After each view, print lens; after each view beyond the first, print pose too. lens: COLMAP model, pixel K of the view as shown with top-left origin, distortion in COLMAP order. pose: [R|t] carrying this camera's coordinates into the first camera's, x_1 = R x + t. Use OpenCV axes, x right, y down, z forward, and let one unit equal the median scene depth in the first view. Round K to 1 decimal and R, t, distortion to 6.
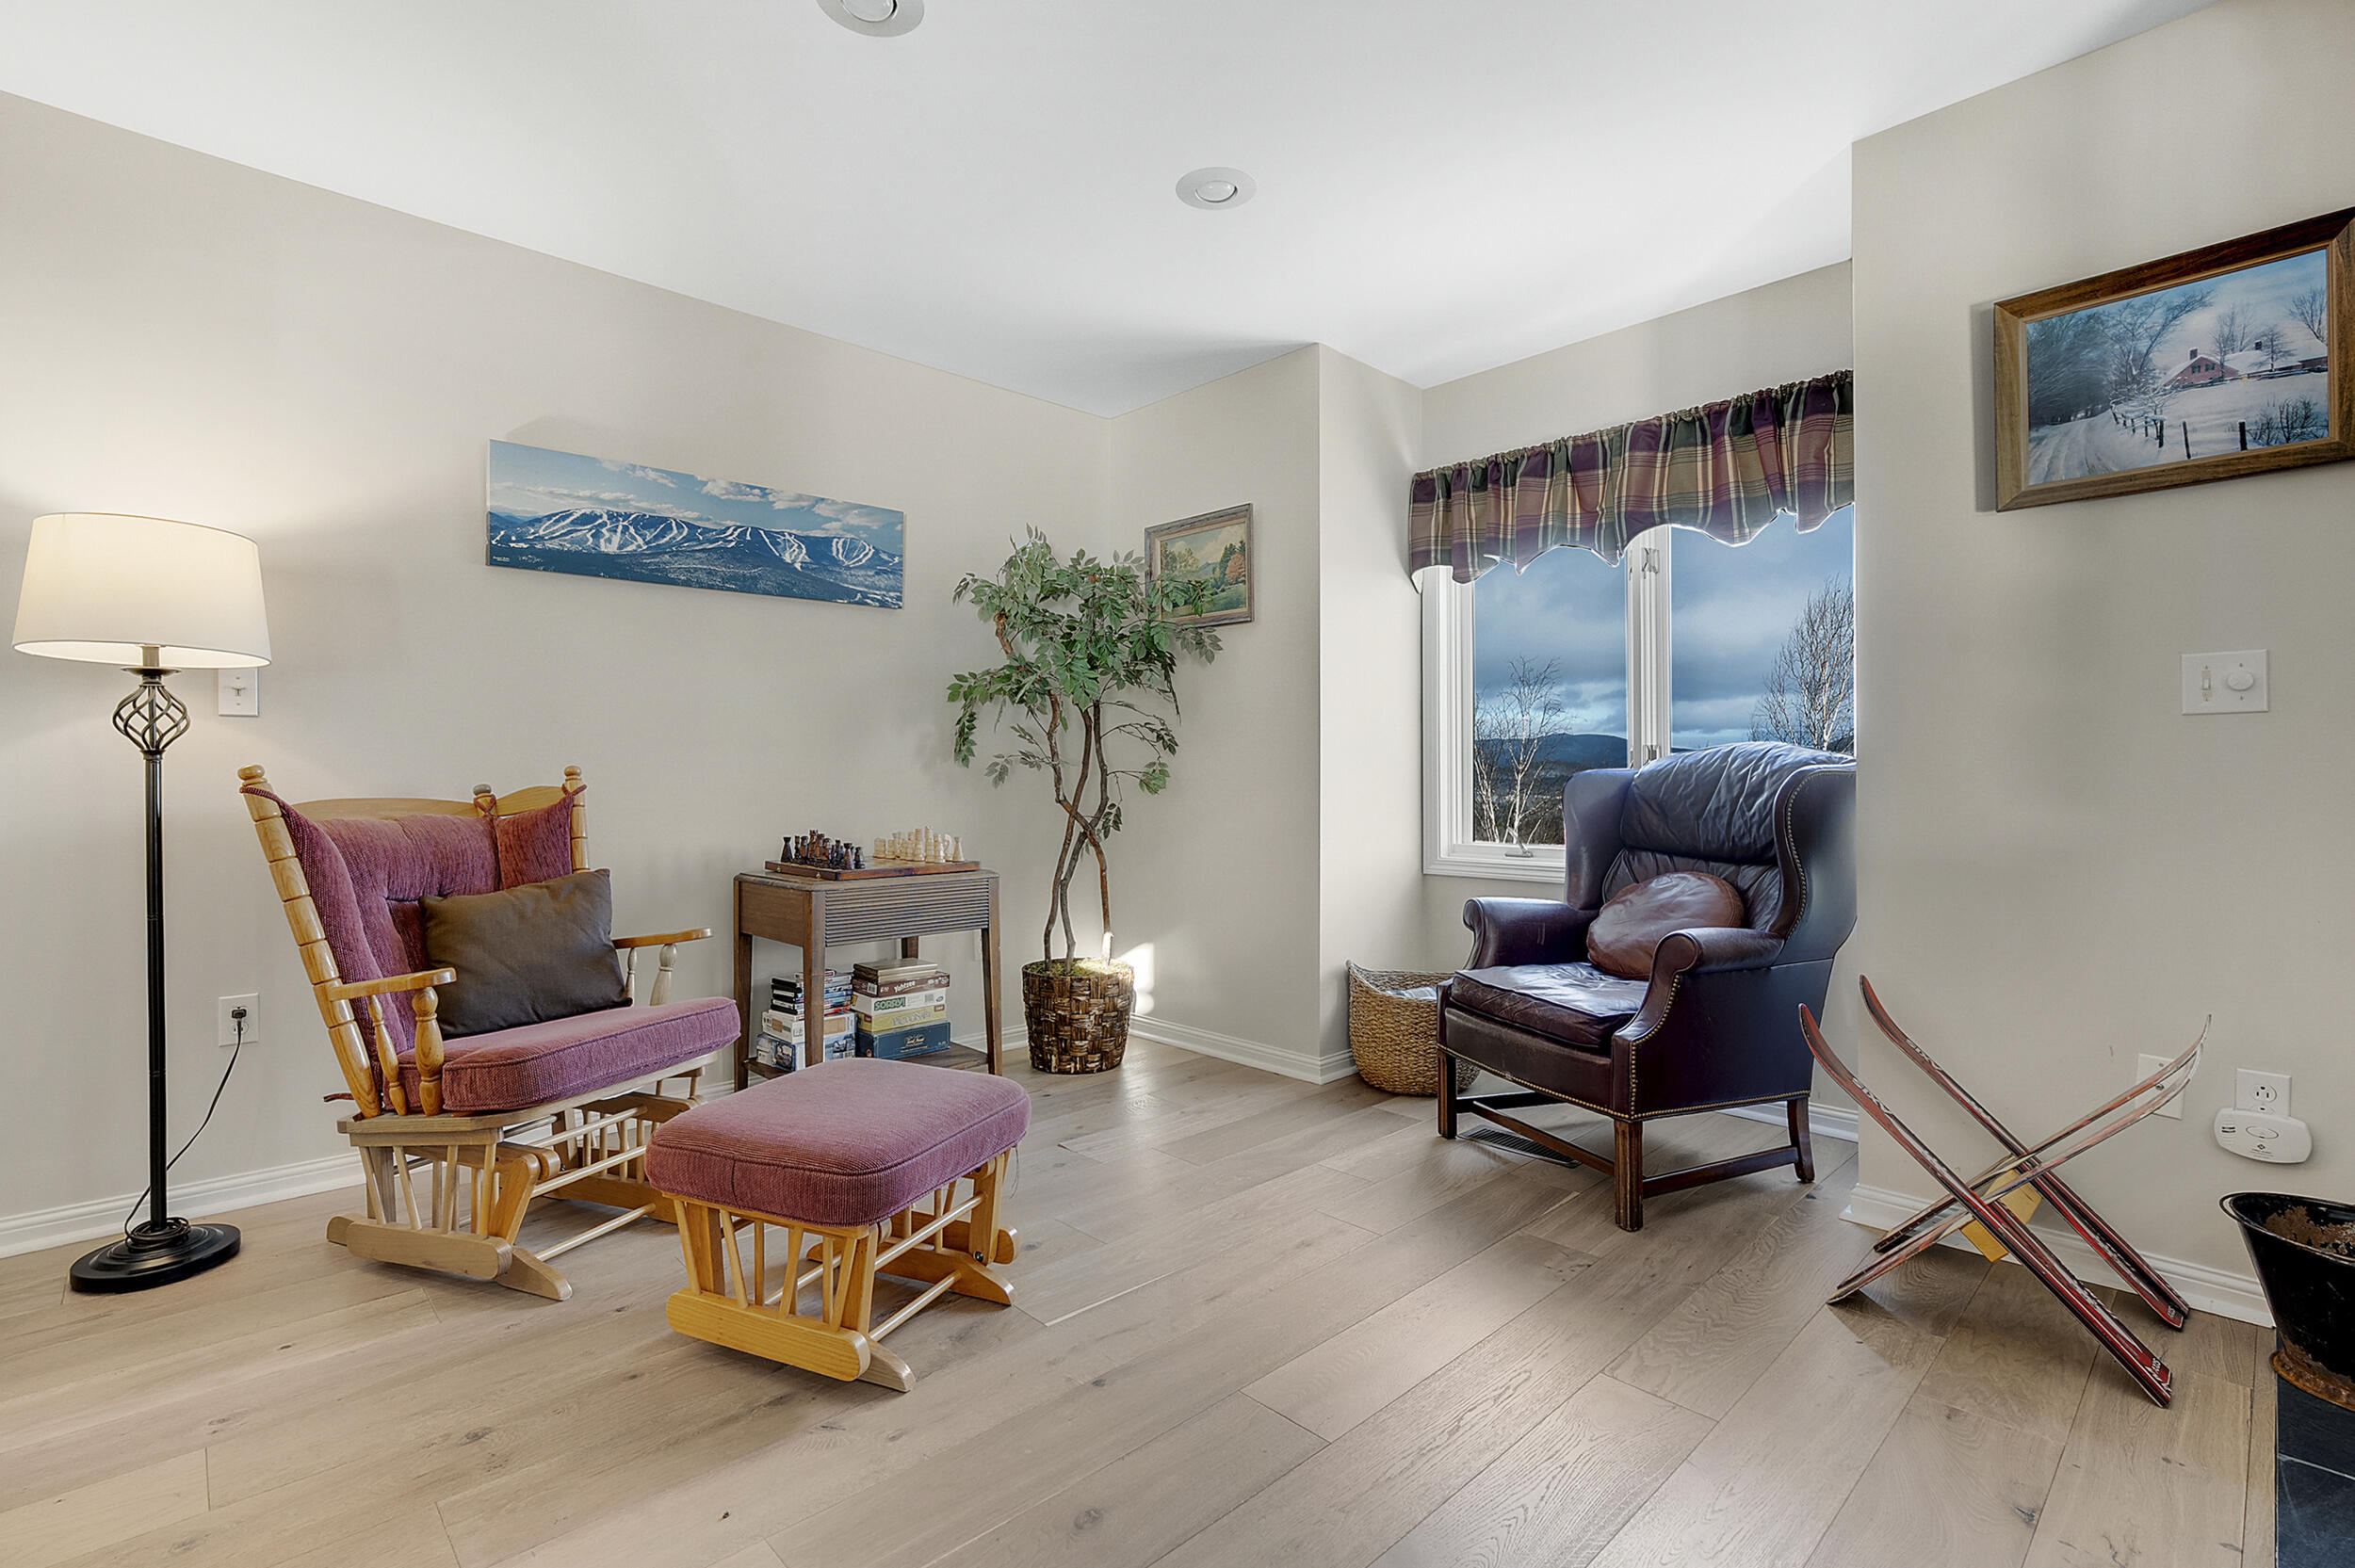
lens RADIAL K [[1059.6, 0, 1178.5], [0, 1059.6, 787.9], [0, 0, 1]] dist [-0.009239, 0.001728]
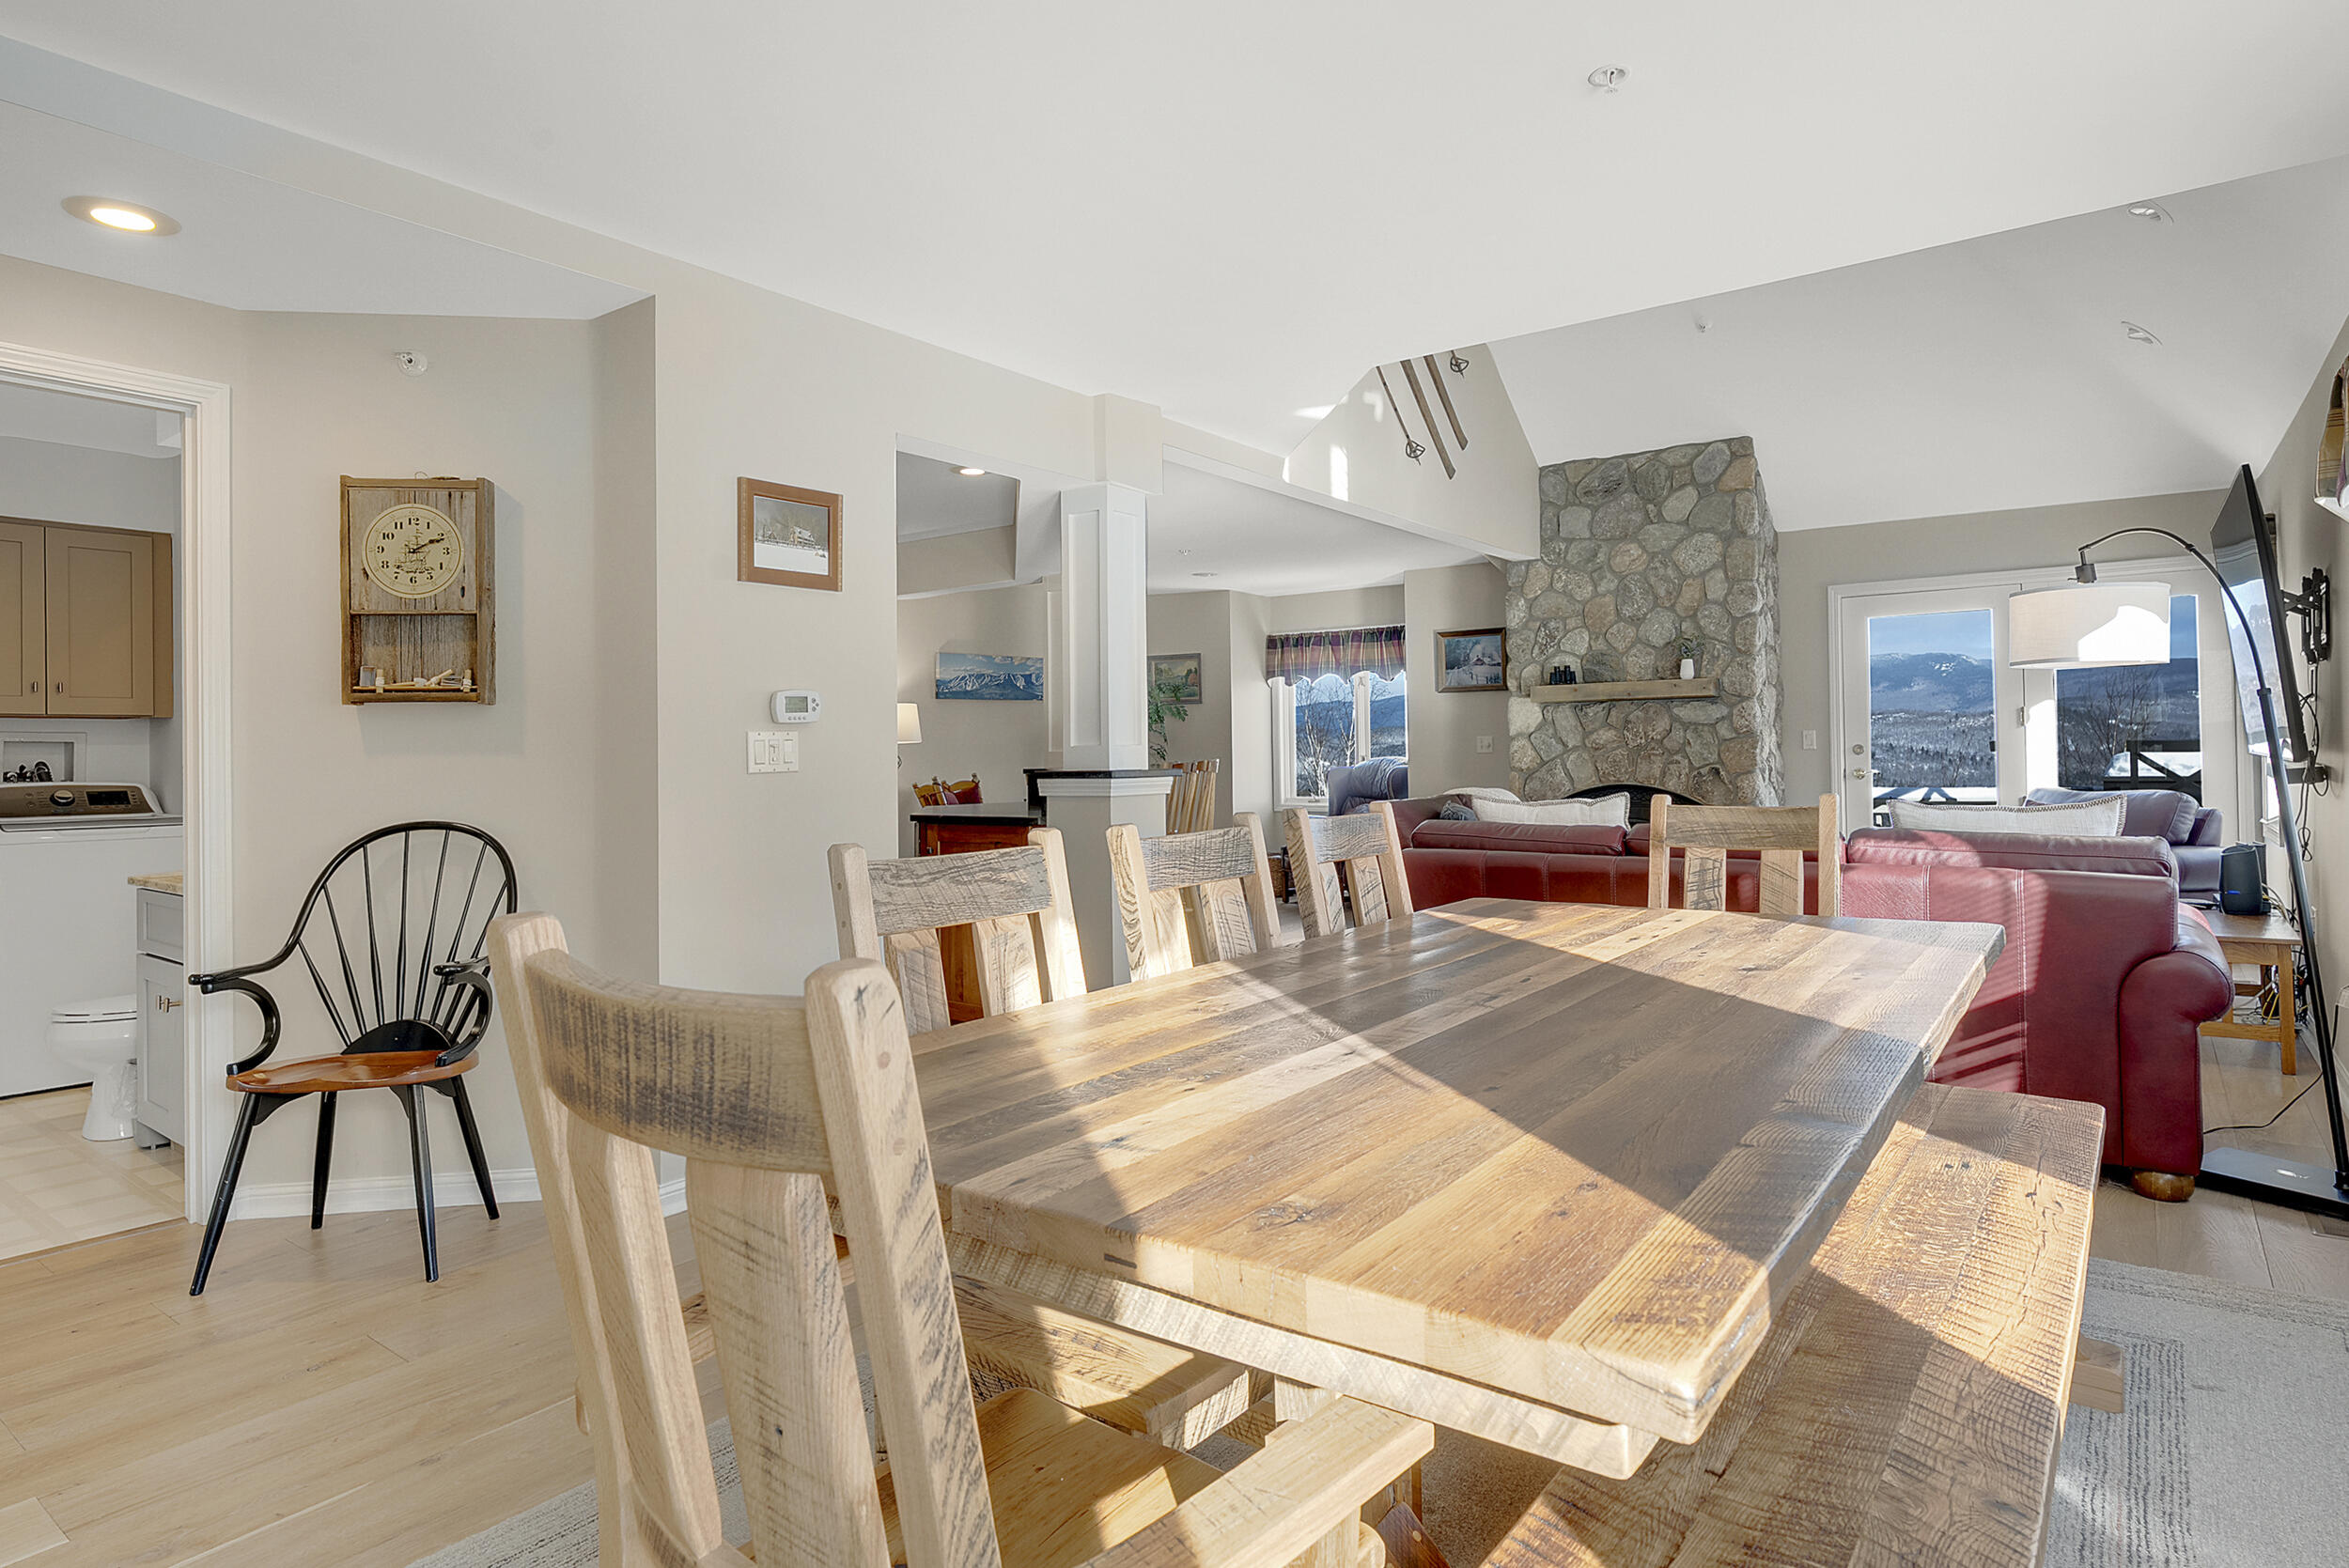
lens RADIAL K [[1289.8, 0, 1175.1], [0, 1289.8, 768.5], [0, 0, 1]] dist [-0.003986, 0.000012]
pose [[0.986123, -0.018661, 0.164962, -0.523886], [0.017853, 0.999820, 0.006382, -0.038282], [-0.165051, -0.003349, 0.986279, -2.043495]]
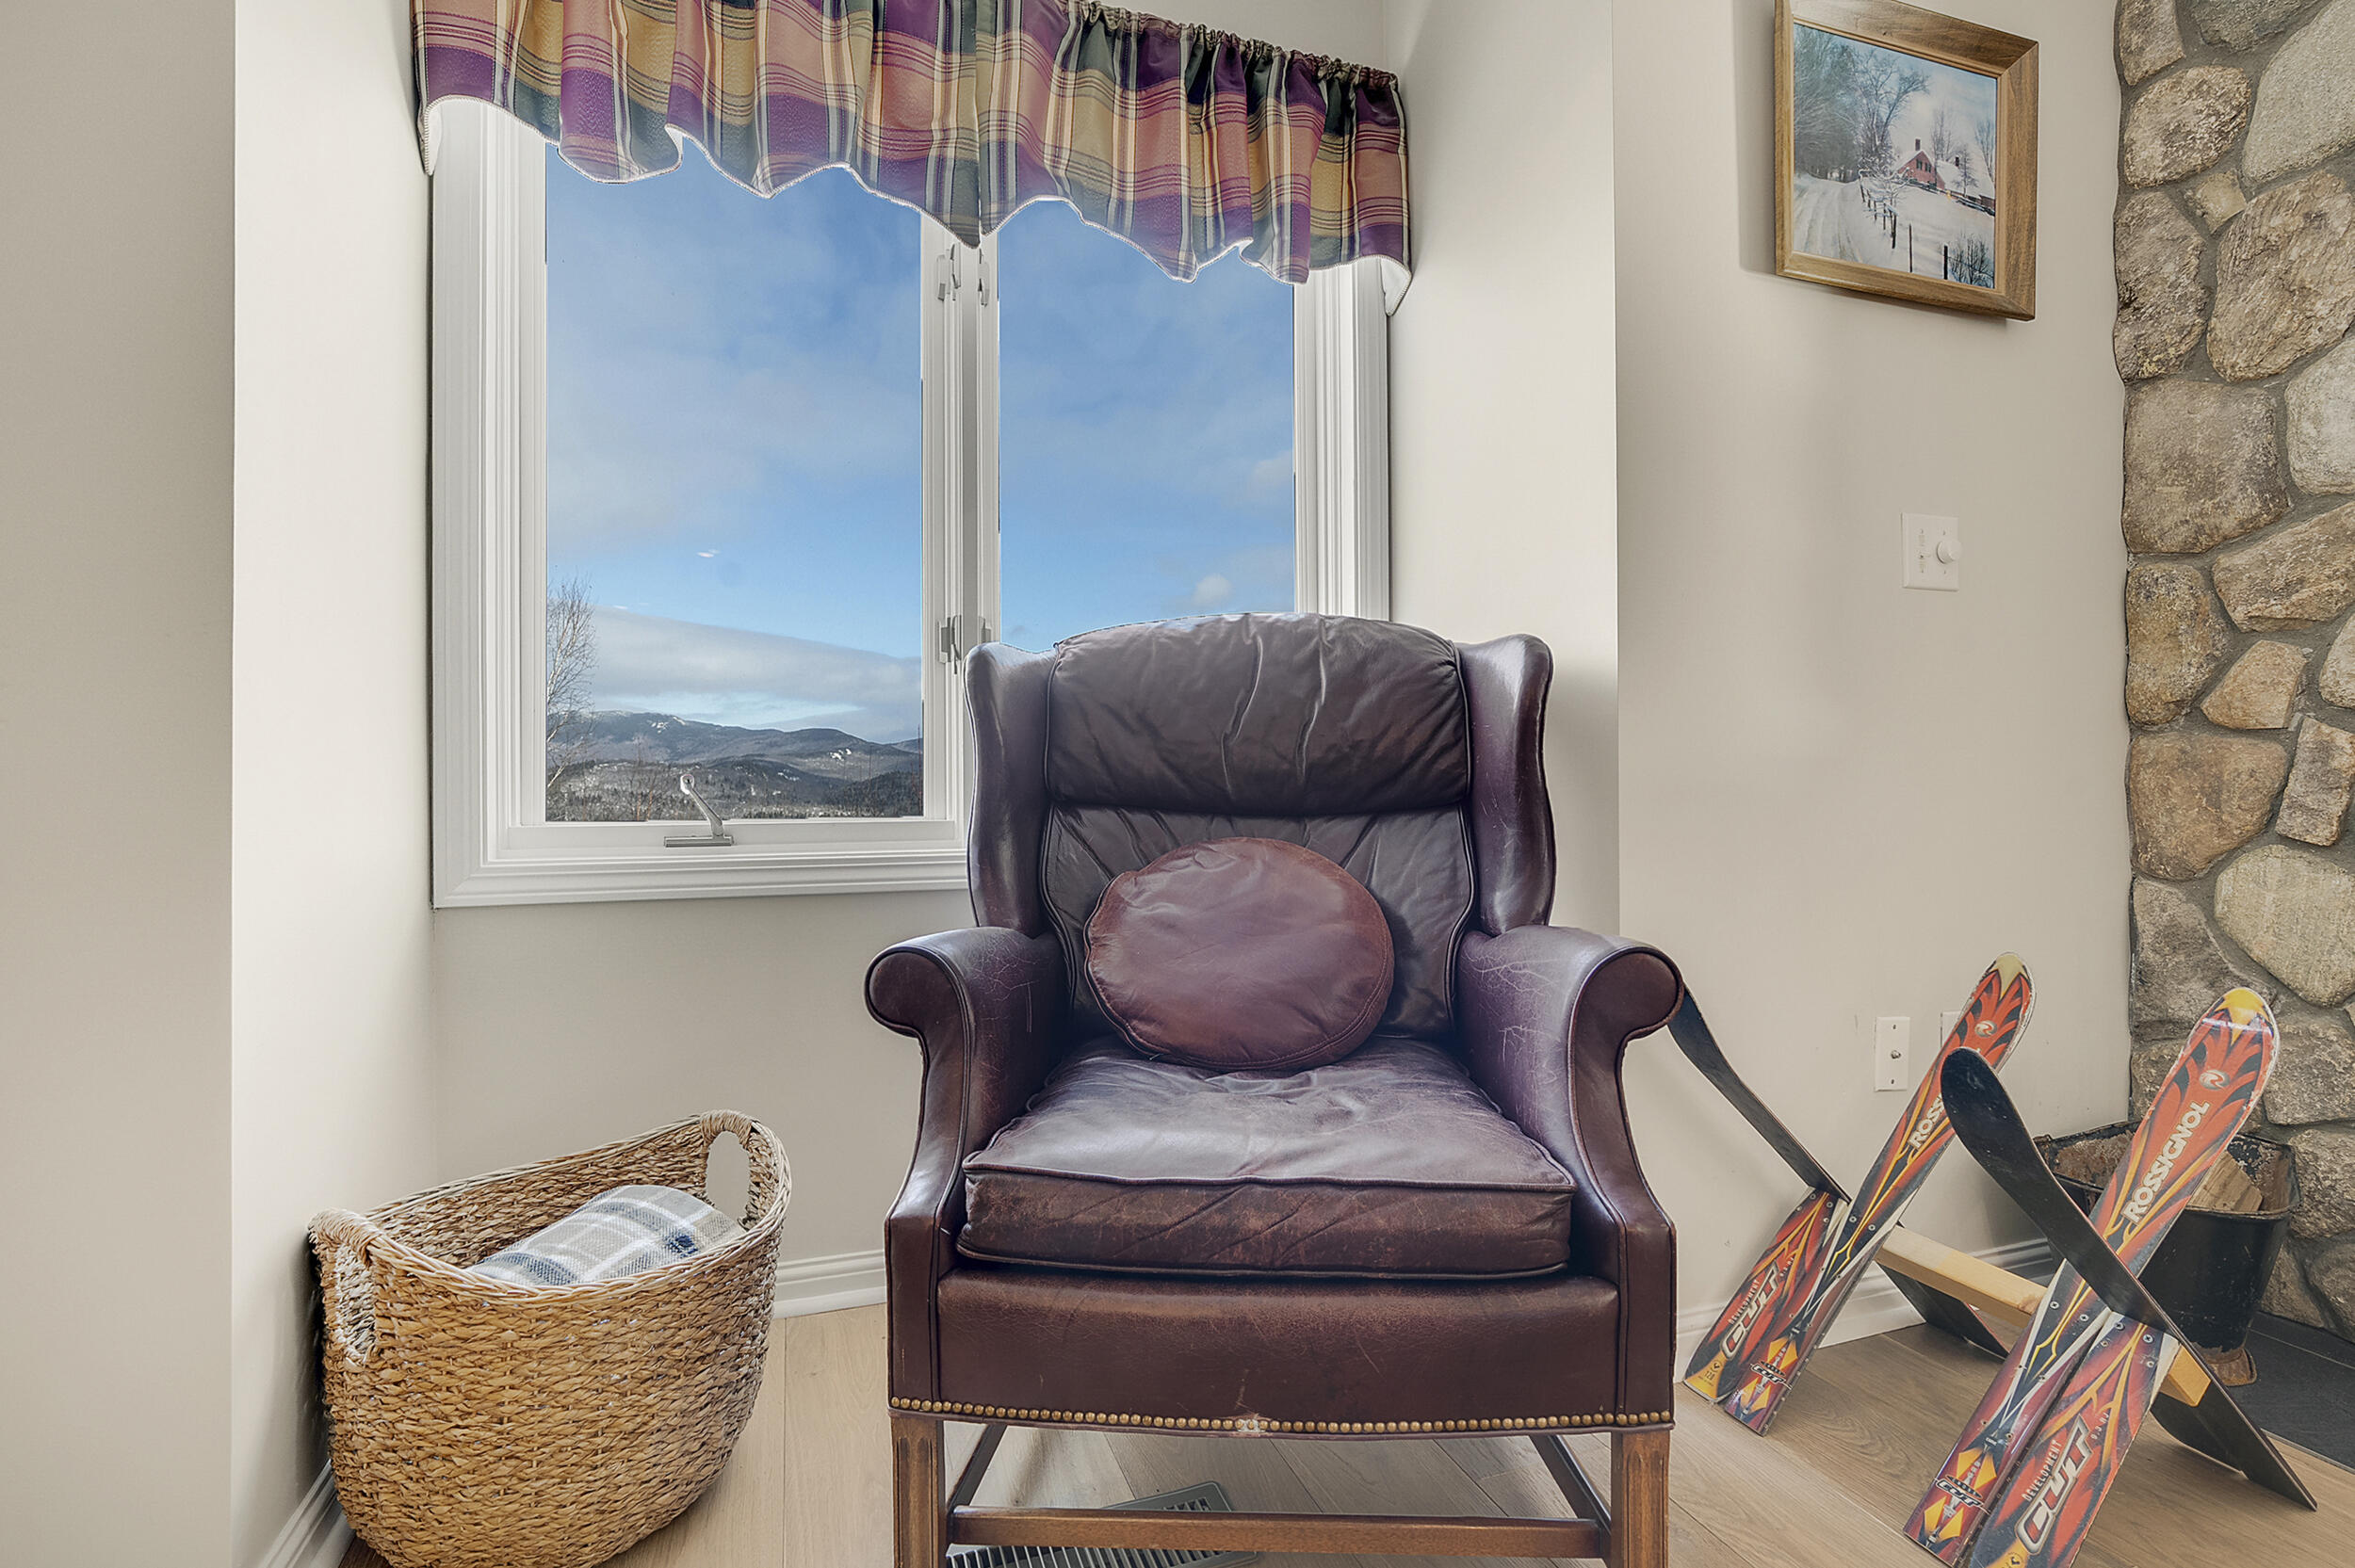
lens RADIAL K [[1109.9, 0, 1180.2], [0, 1109.9, 785.7], [0, 0, 1]] dist [-0.002131, -0.000447]
pose [[0.406389, -0.003665, 0.913693, -0.032658], [0.010391, 0.999946, -0.000611, 0.048078], [-0.913641, 0.009743, 0.406405, 0.720300]]
